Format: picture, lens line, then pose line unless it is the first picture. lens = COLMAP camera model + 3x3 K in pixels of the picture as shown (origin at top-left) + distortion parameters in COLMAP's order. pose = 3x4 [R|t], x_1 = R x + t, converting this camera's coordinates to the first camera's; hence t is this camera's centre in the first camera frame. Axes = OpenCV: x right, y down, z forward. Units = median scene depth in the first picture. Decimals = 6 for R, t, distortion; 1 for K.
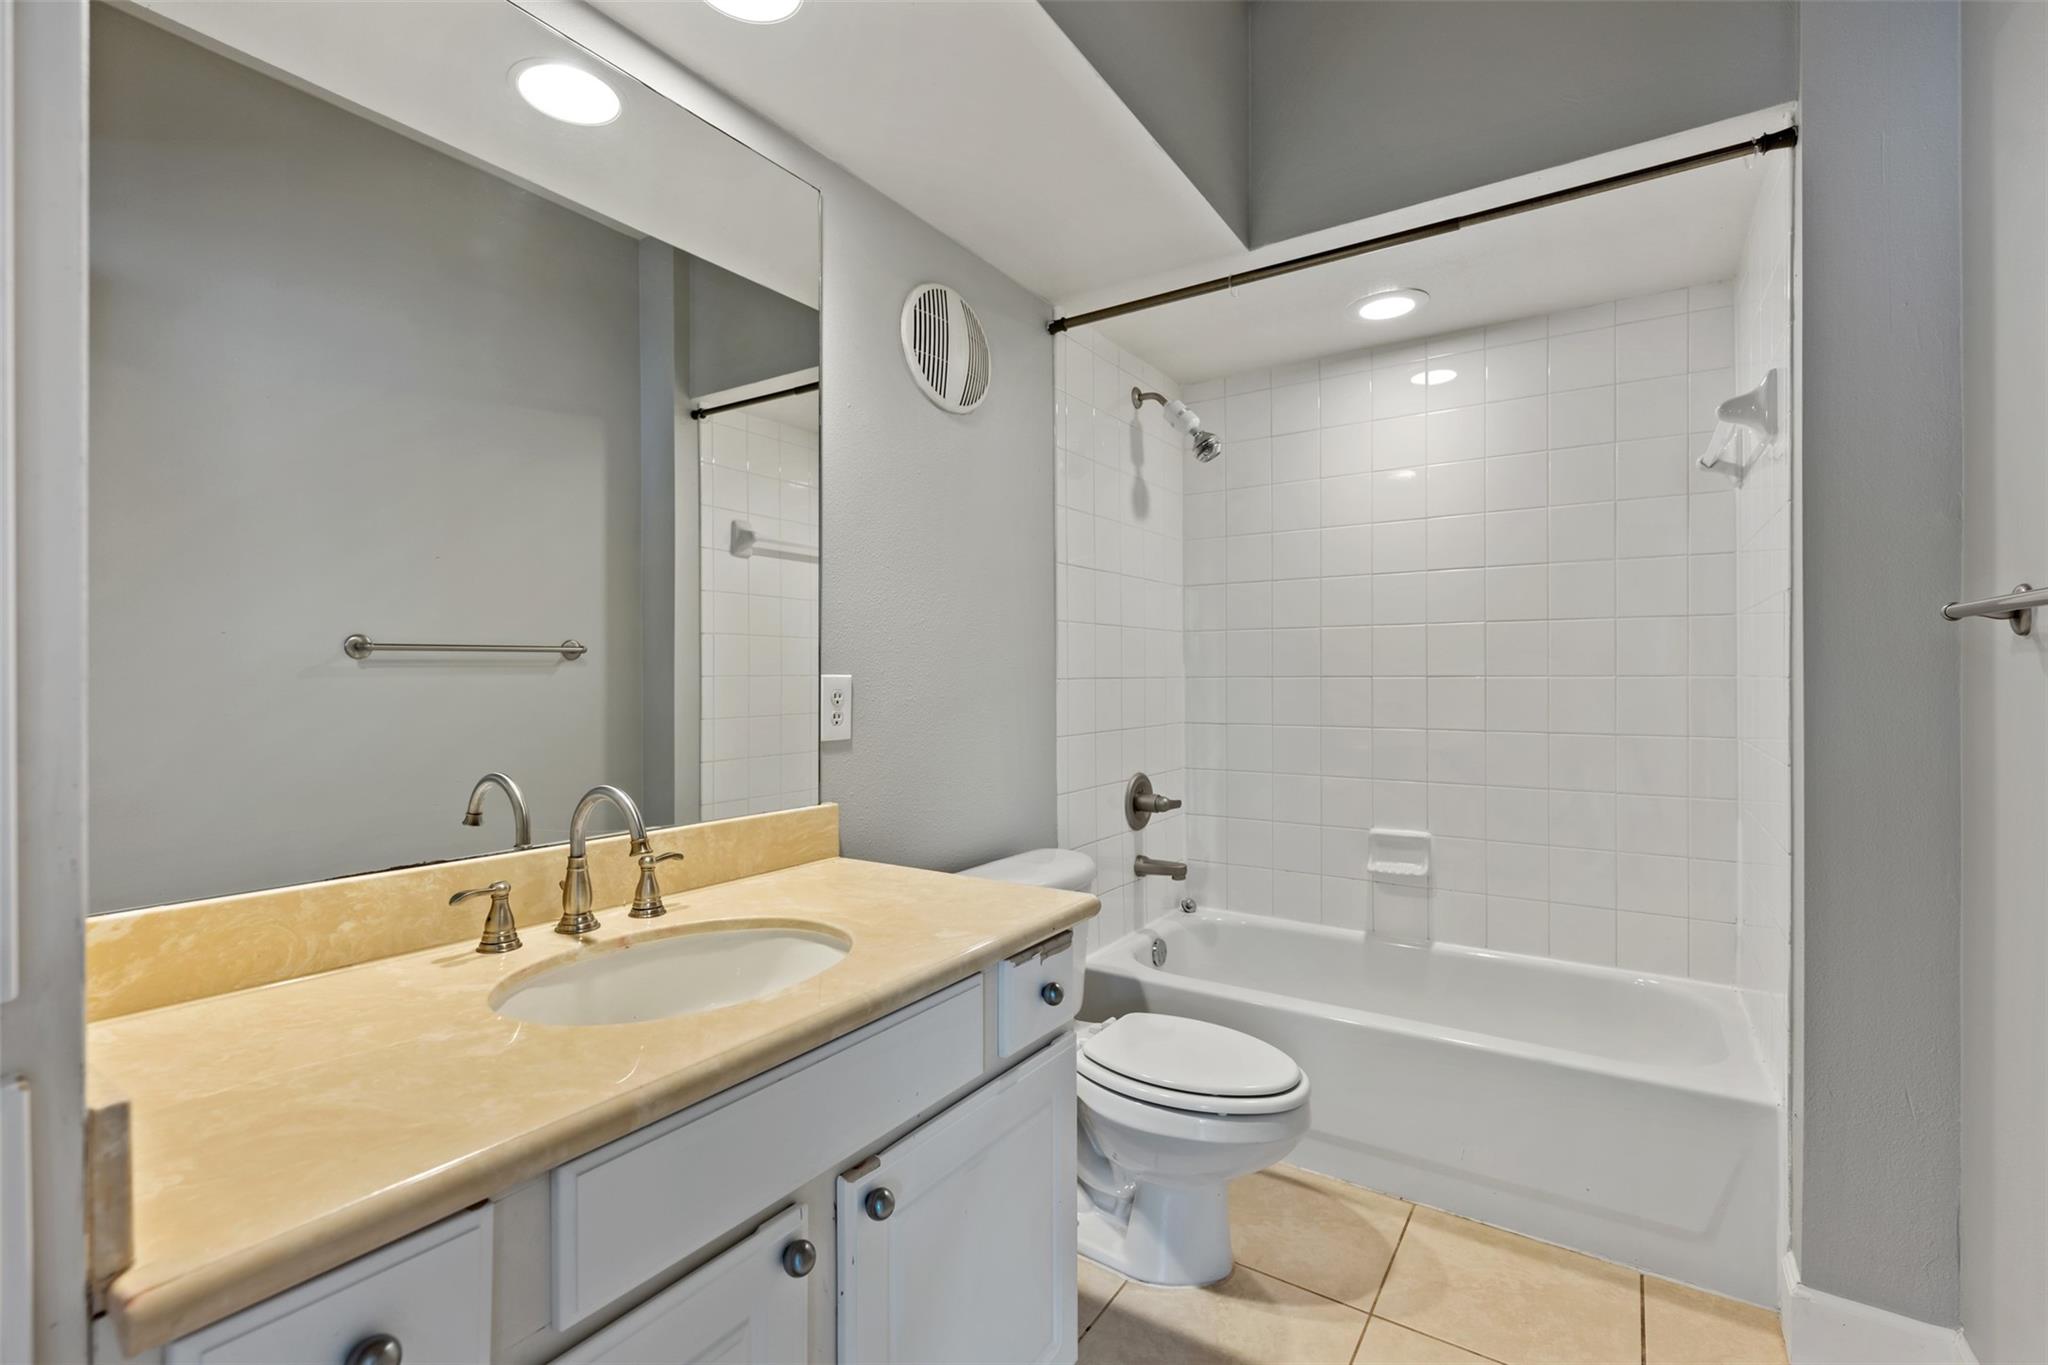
lens RADIAL K [[893.5, 0, 1024.0], [0, 893.5, 682.5], [0, 0, 1]] dist [-0.000674, -0.000111]
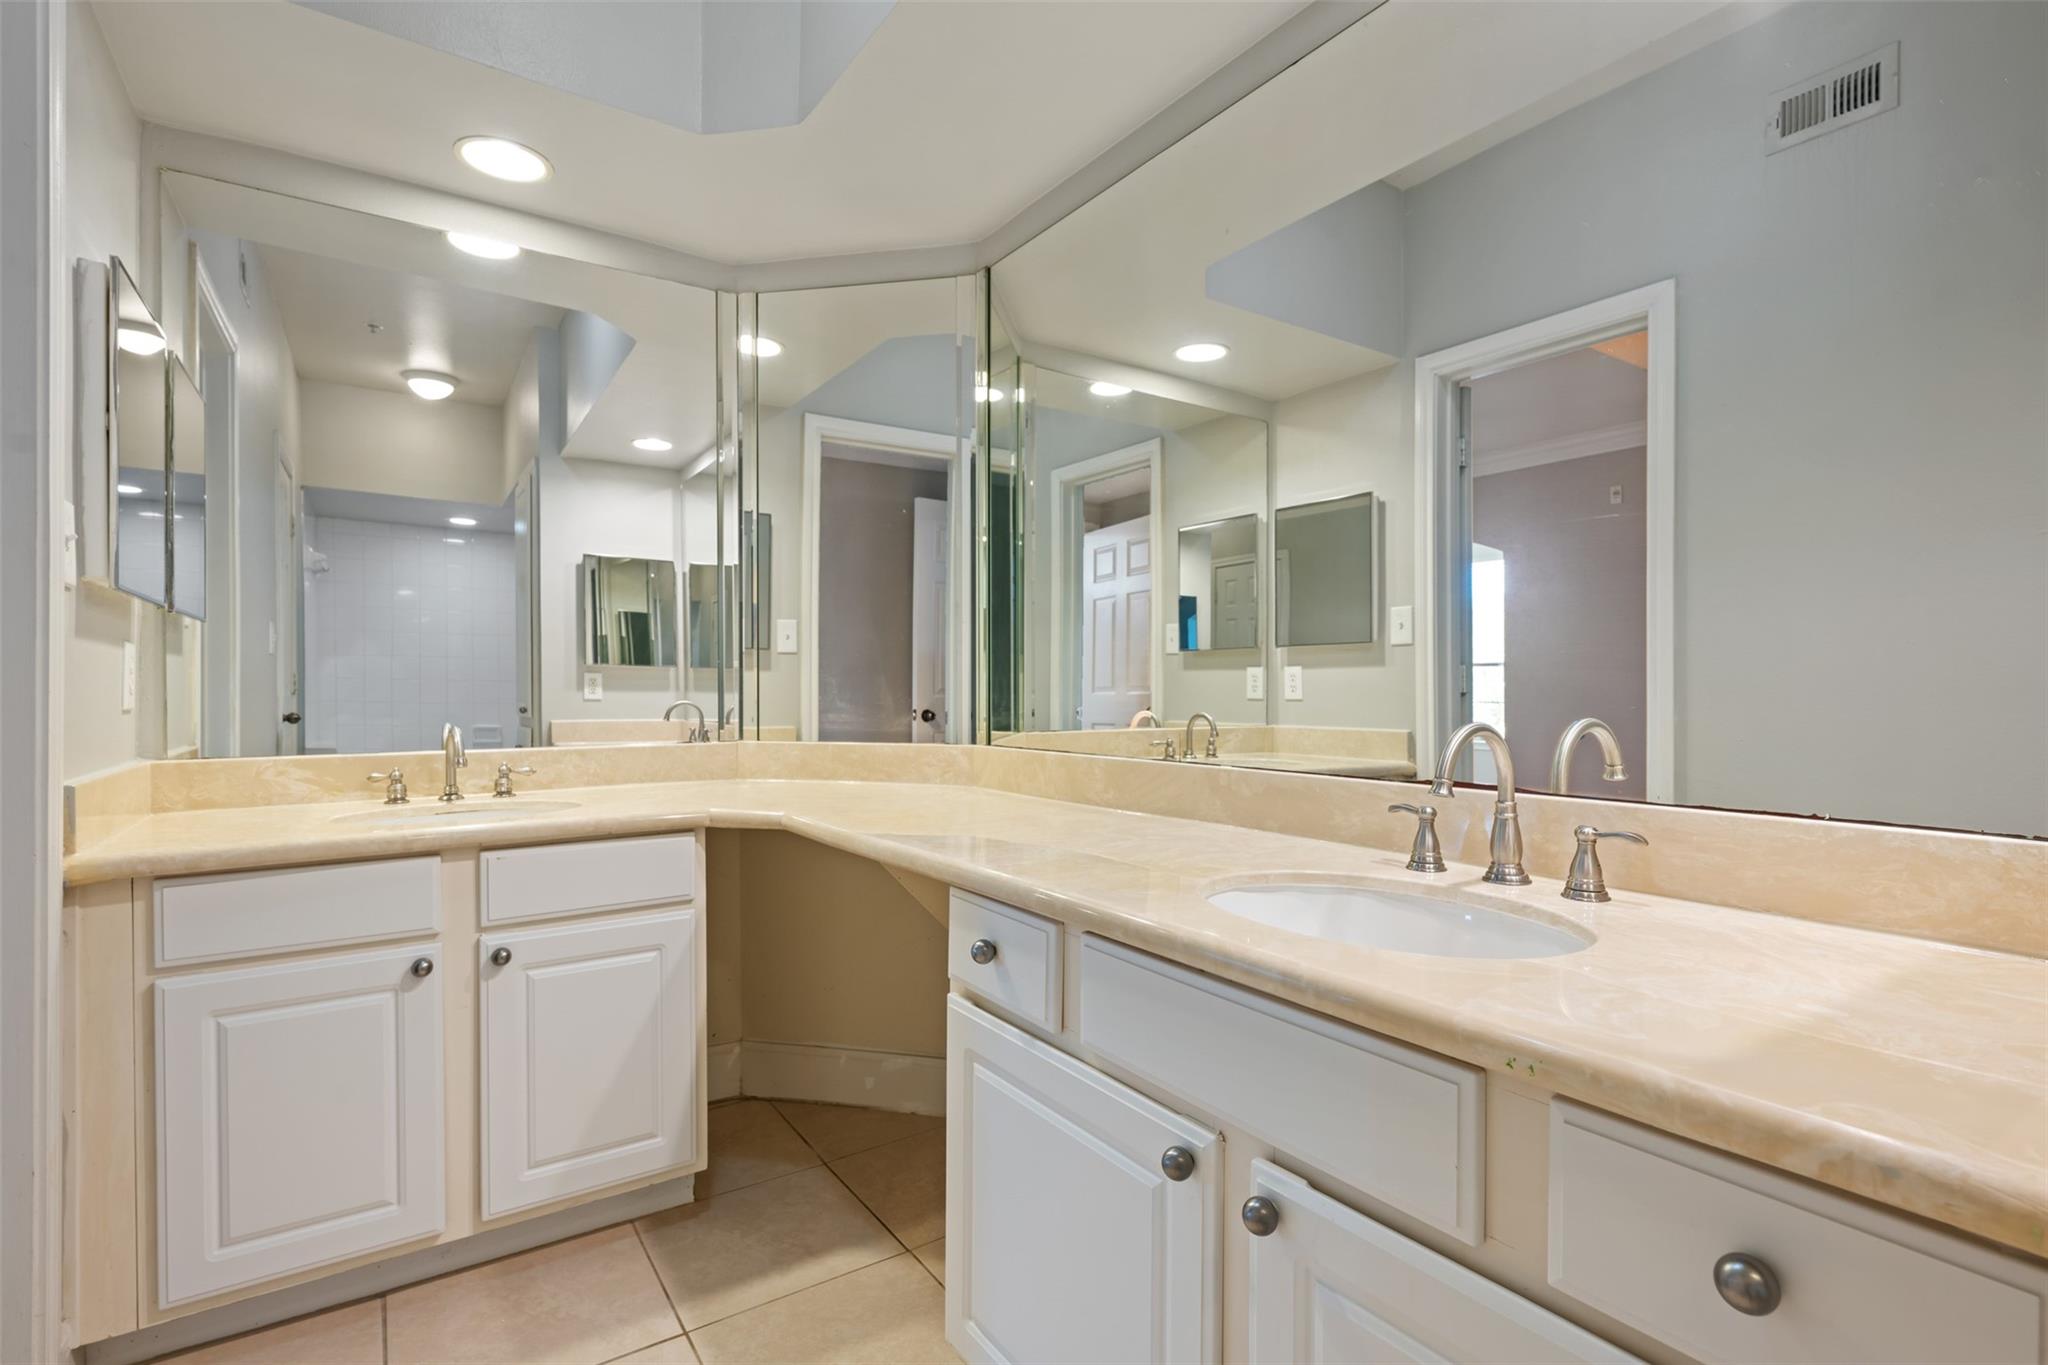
lens RADIAL K [[976.2, 0, 1024.0], [0, 976.2, 682.5], [0, 0, 1]] dist [0.000231, 0.000018]
pose [[-0.378766, 0.001370, -0.925491, 0.656135], [-0.004182, 0.999986, 0.003192, 0.069514], [0.925483, 0.005080, -0.378755, 0.960979]]
